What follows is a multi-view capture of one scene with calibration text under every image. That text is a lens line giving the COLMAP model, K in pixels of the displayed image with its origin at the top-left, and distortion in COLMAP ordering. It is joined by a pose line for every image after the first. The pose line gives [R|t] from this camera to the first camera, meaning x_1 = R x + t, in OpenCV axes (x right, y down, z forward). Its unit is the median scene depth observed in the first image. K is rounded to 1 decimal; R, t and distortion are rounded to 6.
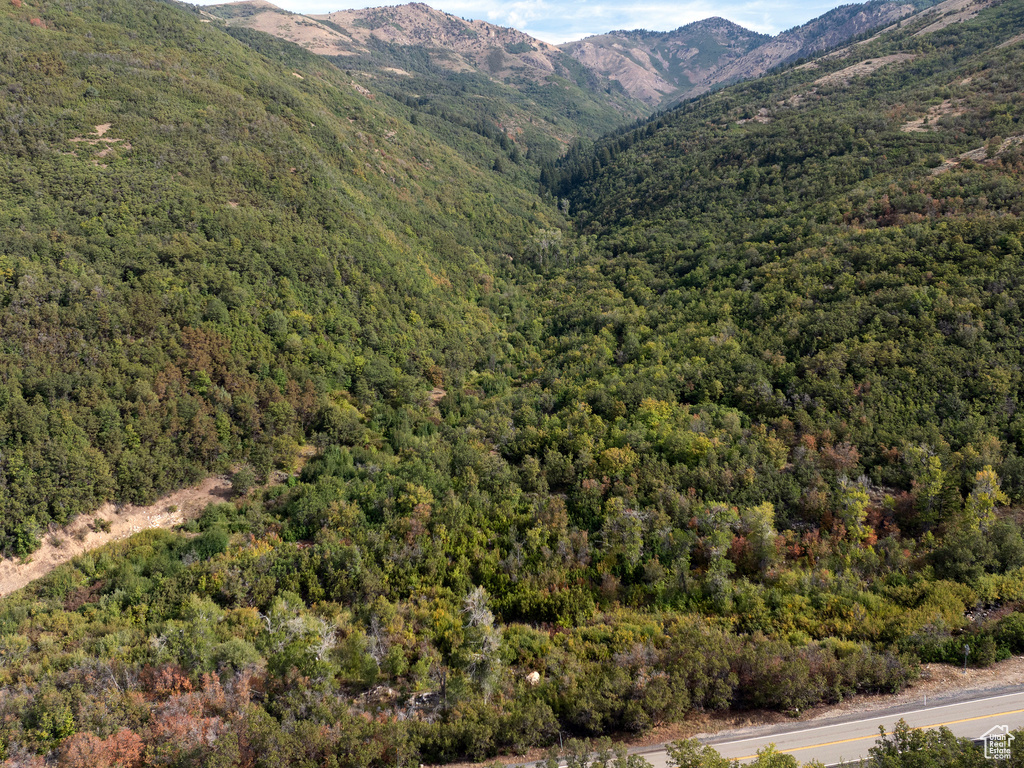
lens RADIAL K [[958.3, 0, 516.5], [0, 958.3, 384.0], [0, 0, 1]] dist [-0.023150, 0.000000]
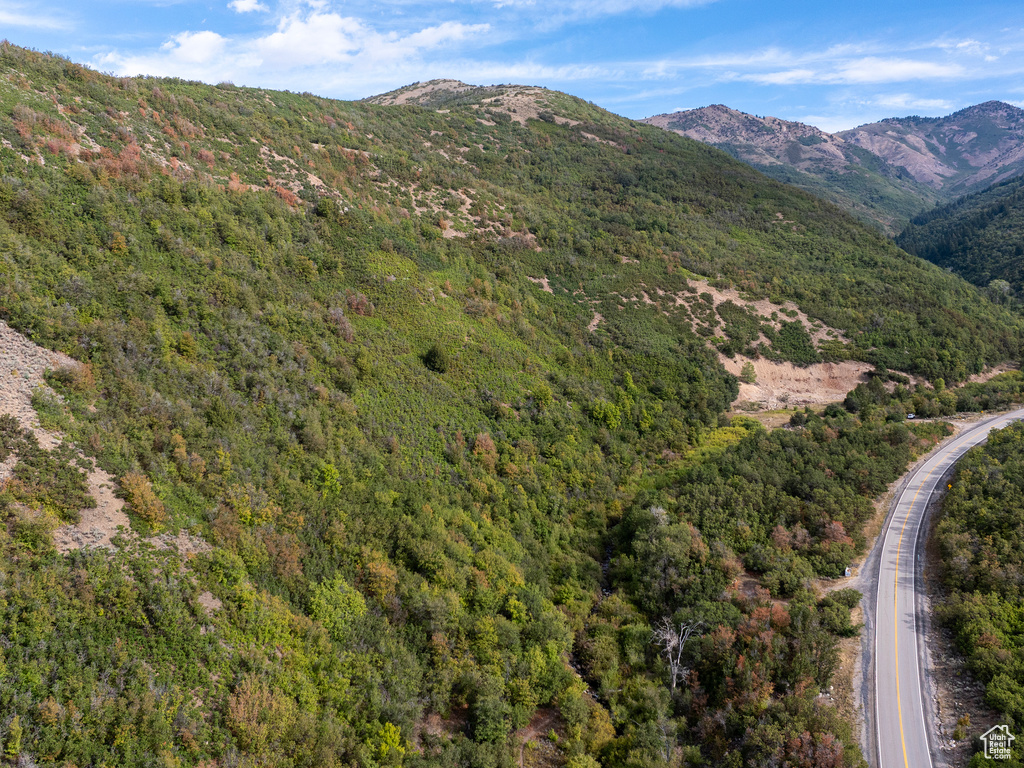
lens RADIAL K [[958.3, 0, 502.6], [0, 958.3, 380.7], [0, 0, 1]] dist [-0.023150, 0.000000]
pose [[0.969590, 0.018917, -0.244004, -0.068694], [-0.041087, 0.995440, -0.086091, 0.028733], [0.241262, 0.093498, 0.965945, -0.109860]]
